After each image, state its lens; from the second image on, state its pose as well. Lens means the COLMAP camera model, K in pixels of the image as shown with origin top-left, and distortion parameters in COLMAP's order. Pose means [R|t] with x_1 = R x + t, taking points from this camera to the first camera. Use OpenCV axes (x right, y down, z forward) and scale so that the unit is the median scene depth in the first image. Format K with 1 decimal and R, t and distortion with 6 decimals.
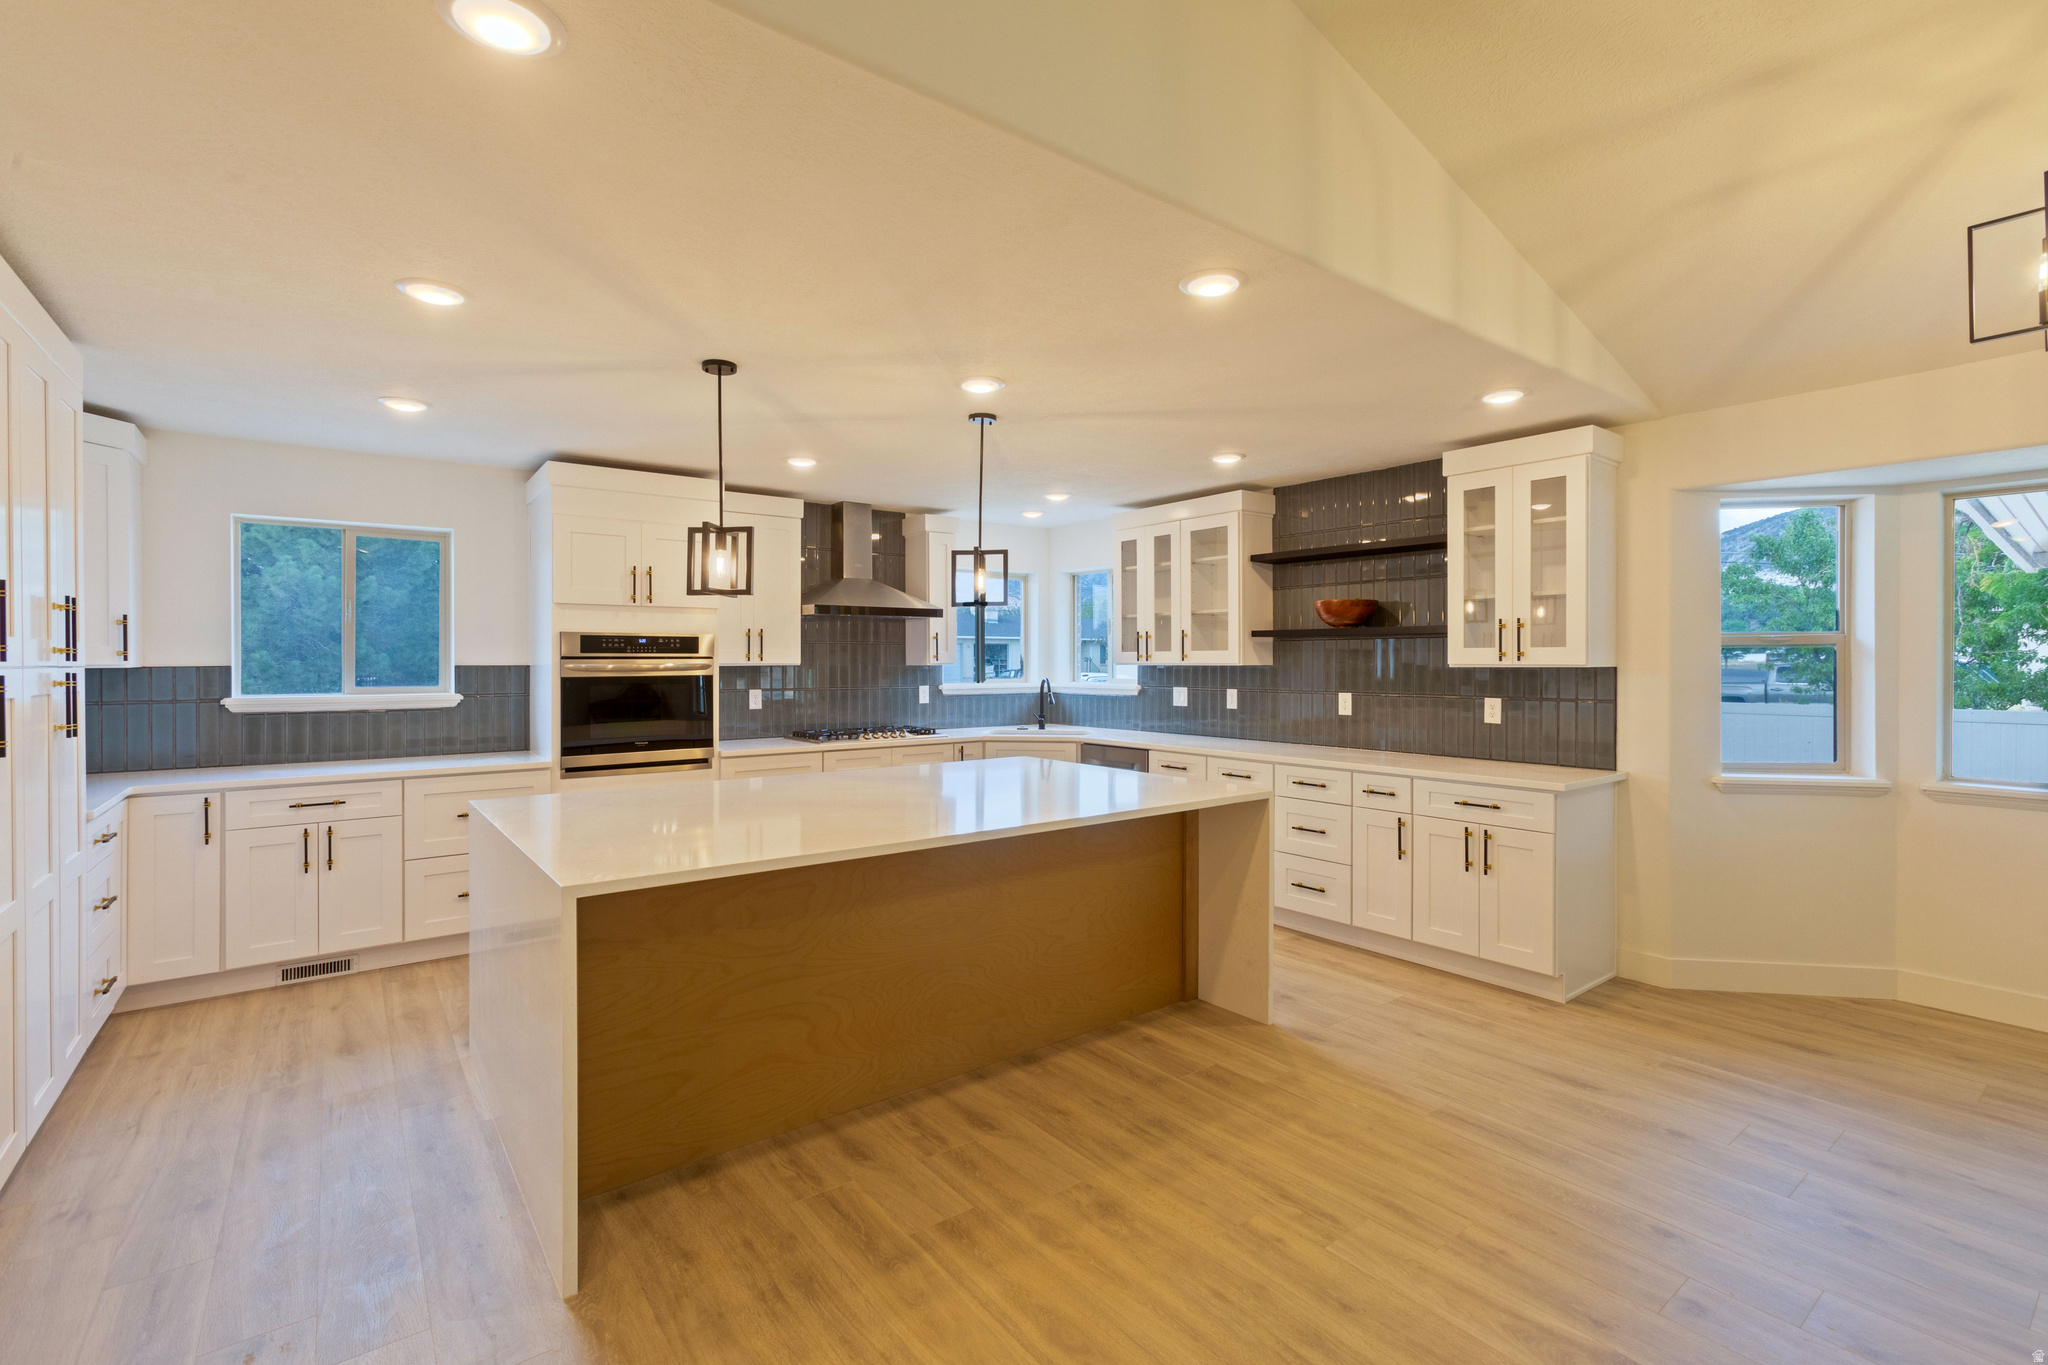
lens RADIAL K [[925.5, 0, 1026.7], [0, 925.5, 661.0], [0, 0, 1]] dist [-0.001420, 0.000843]
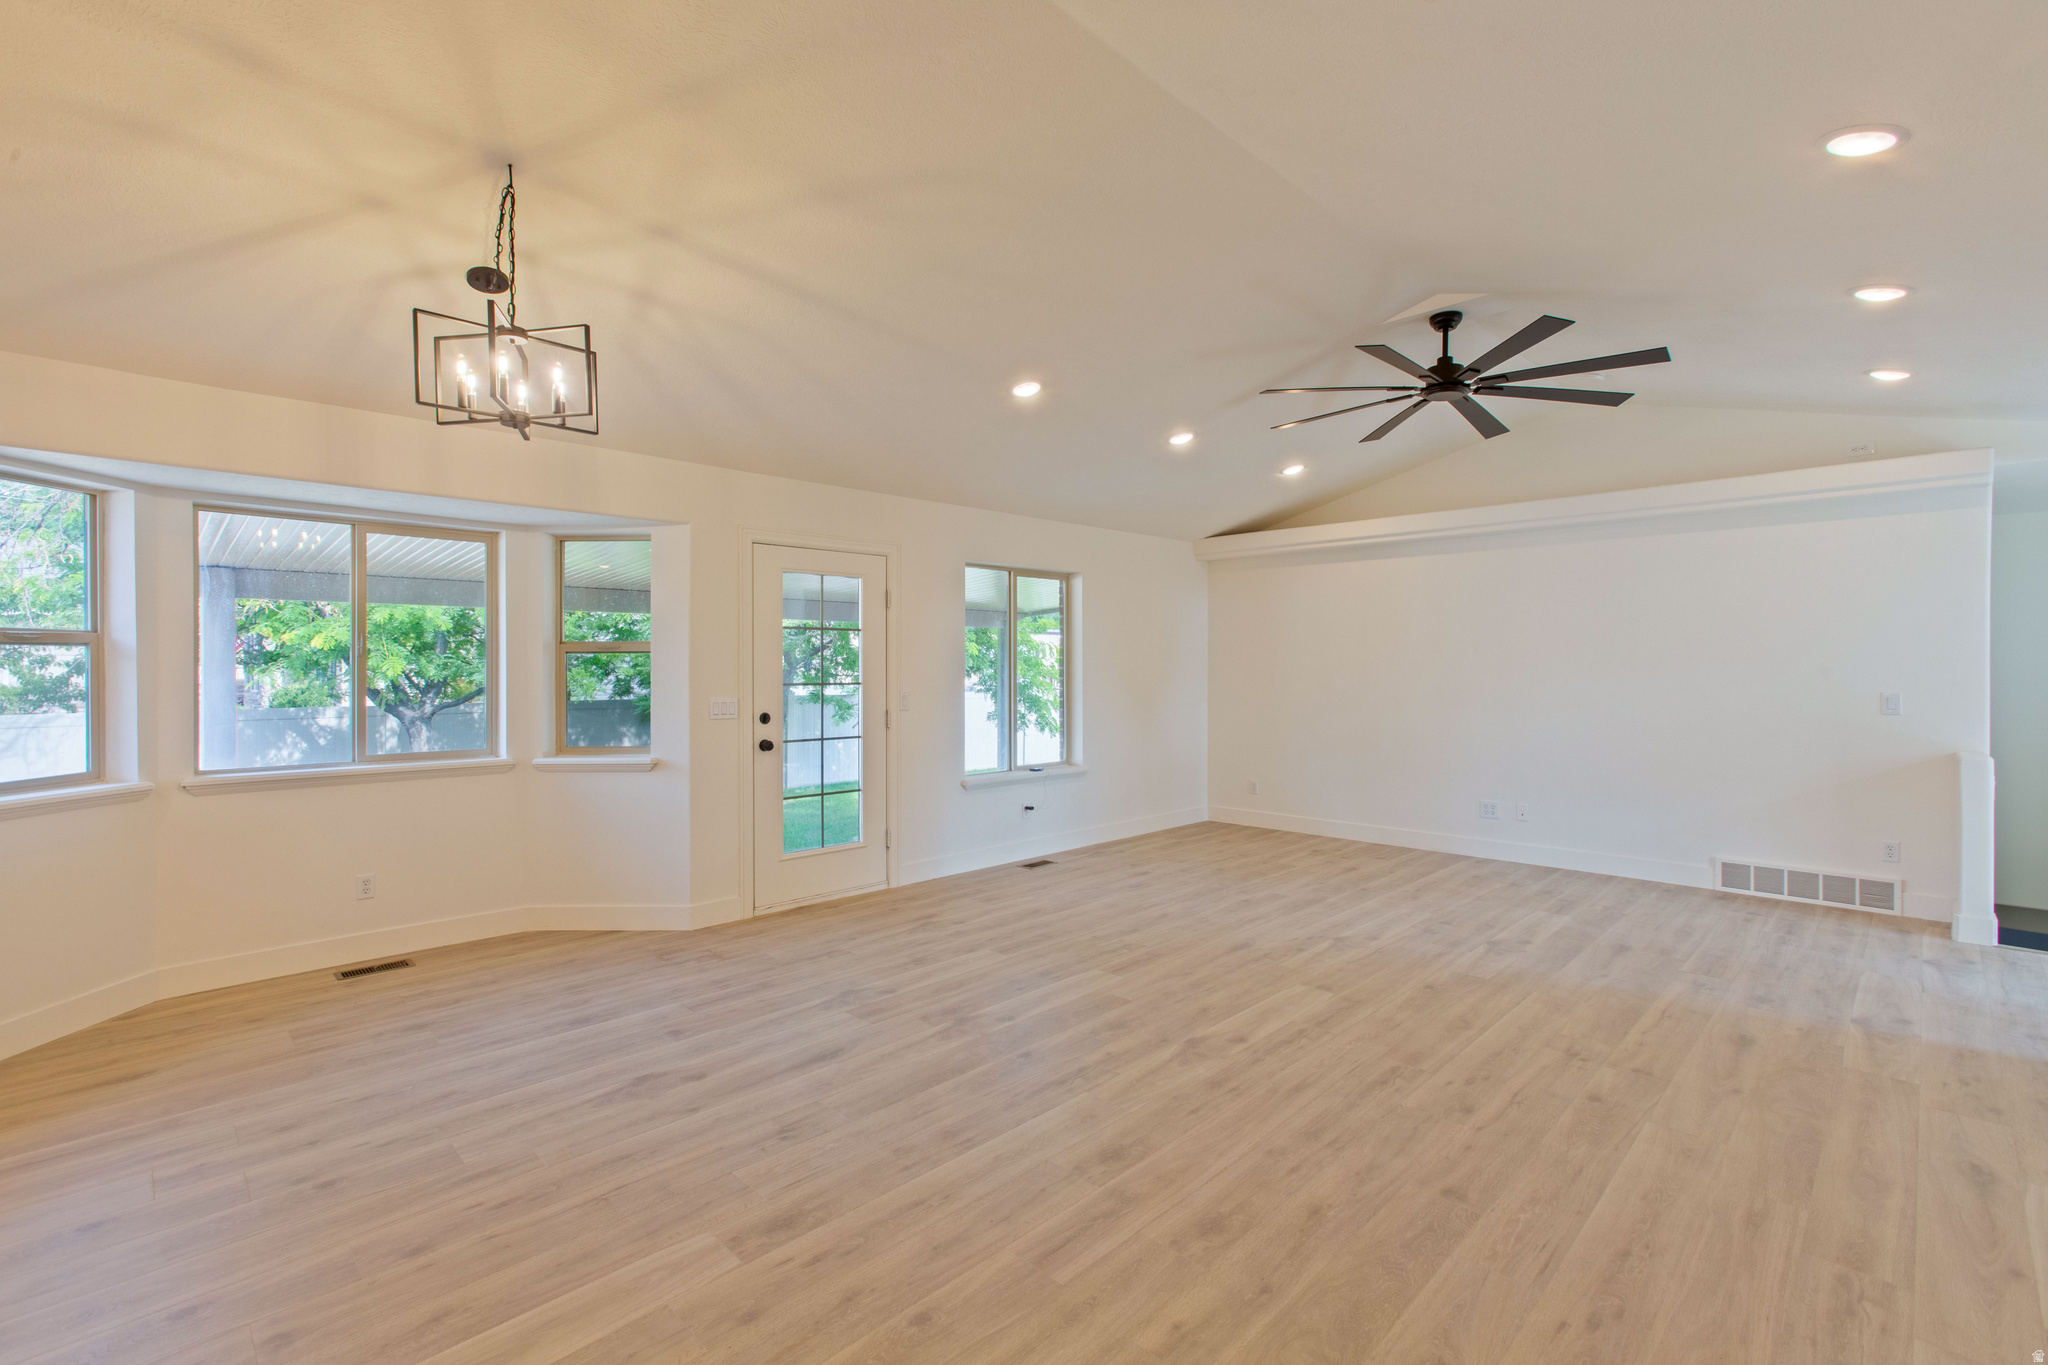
lens RADIAL K [[923.2, 0, 1024.0], [0, 923.2, 682.5], [0, 0, 1]] dist [-0.007378, 0.009650]
pose [[-0.147579, -0.019643, 0.988855, -0.168972], [-0.000495, 0.999804, 0.019787, 0.001143], [-0.989050, 0.002431, -0.147560, 0.198522]]
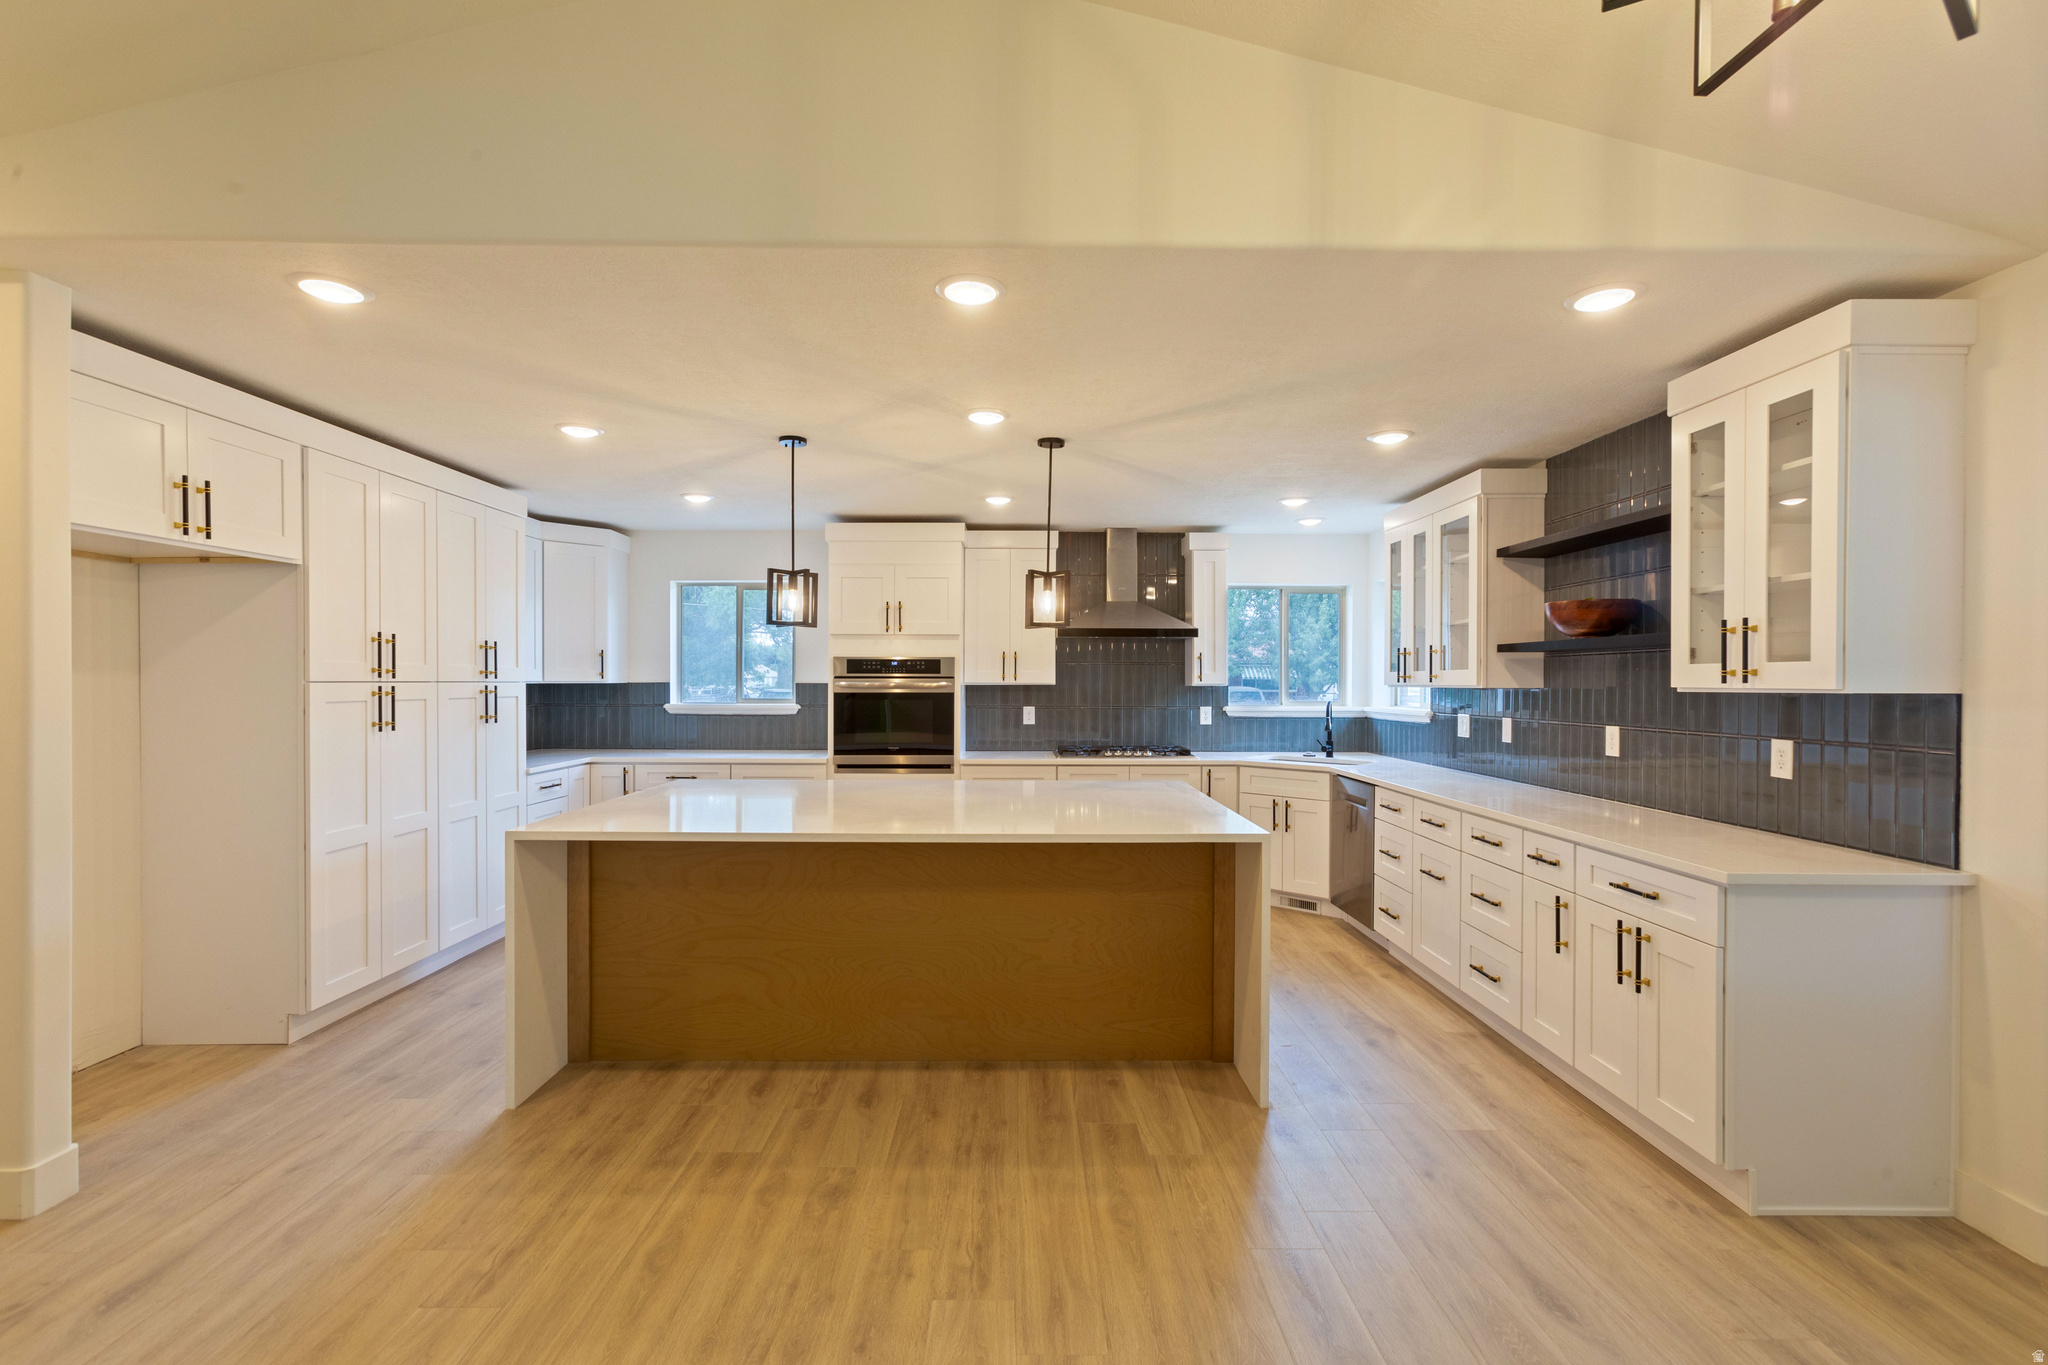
lens RADIAL K [[923.2, 0, 1024.0], [0, 923.2, 682.5], [0, 0, 1]] dist [-0.007378, 0.009650]
pose [[0.793665, 0.004447, -0.608339, 0.533951], [-0.004838, 0.999988, 0.000998, 0.001315], [0.608336, 0.002151, 0.793677, 0.170154]]
